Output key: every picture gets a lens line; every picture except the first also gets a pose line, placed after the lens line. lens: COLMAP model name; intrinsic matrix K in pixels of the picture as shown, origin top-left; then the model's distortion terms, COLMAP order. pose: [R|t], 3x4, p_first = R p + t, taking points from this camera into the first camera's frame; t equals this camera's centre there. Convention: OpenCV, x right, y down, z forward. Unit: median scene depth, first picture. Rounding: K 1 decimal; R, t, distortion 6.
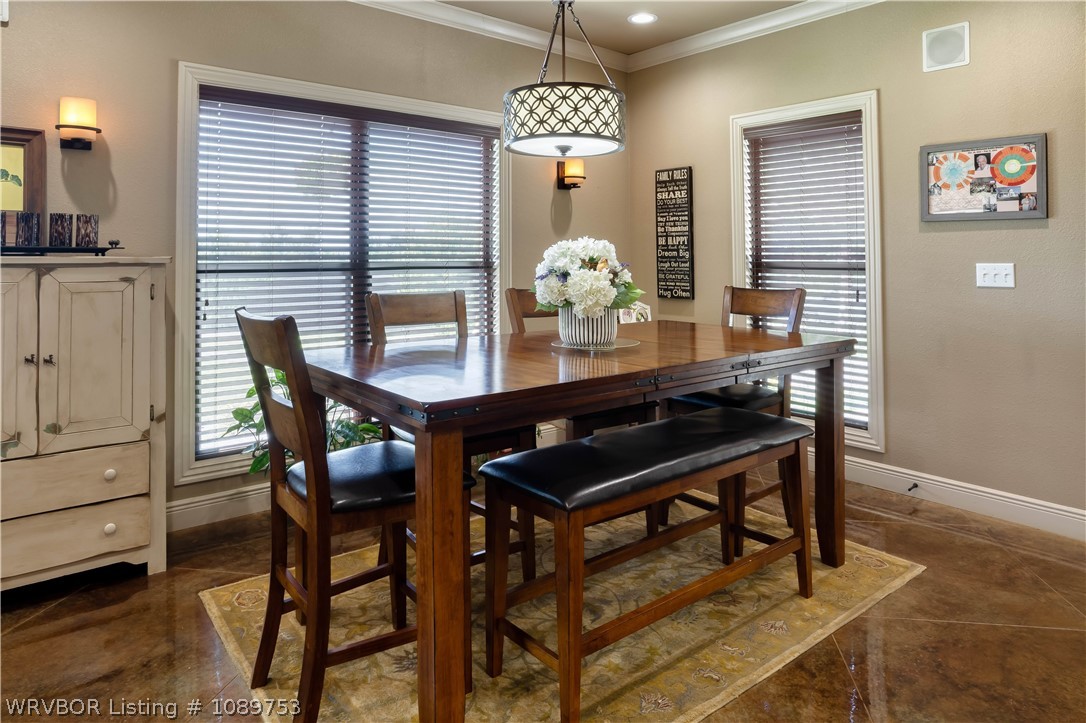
lens RADIAL K [[691.8, 0, 539.9], [0, 691.8, 231.8], [0, 0, 1]] dist [-0.065670, 0.054001]
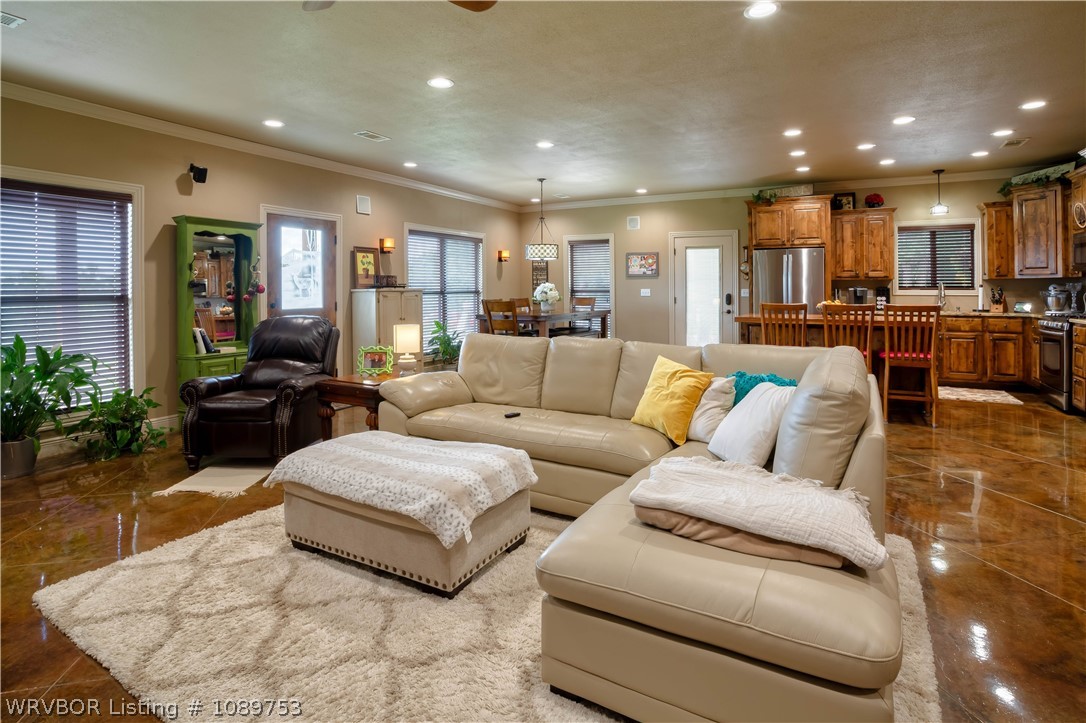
lens RADIAL K [[556.0, 0, 541.6], [0, 556.0, 295.0], [0, 0, 1]] dist [-0.083012, 0.046894]
pose [[0.927548, -0.011512, 0.373526, -0.787319], [-0.005477, 0.998999, 0.044390, -0.041419], [-0.373663, -0.043220, 0.926557, -1.278203]]
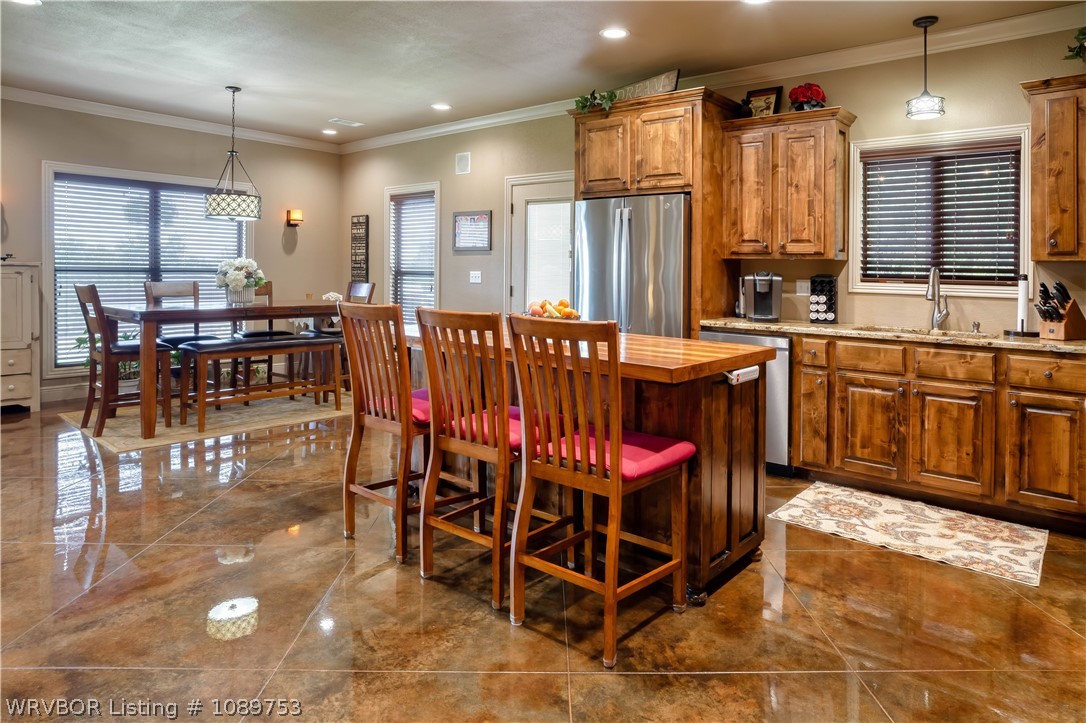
lens RADIAL K [[664.7, 0, 542.9], [0, 664.7, 279.2], [0, 0, 1]] dist [-0.064146, 0.051345]
pose [[0.982849, 0.009889, 0.184149, 0.460026], [-0.018895, 0.998706, 0.047212, -0.027393], [-0.183444, -0.049882, 0.981764, -0.948966]]
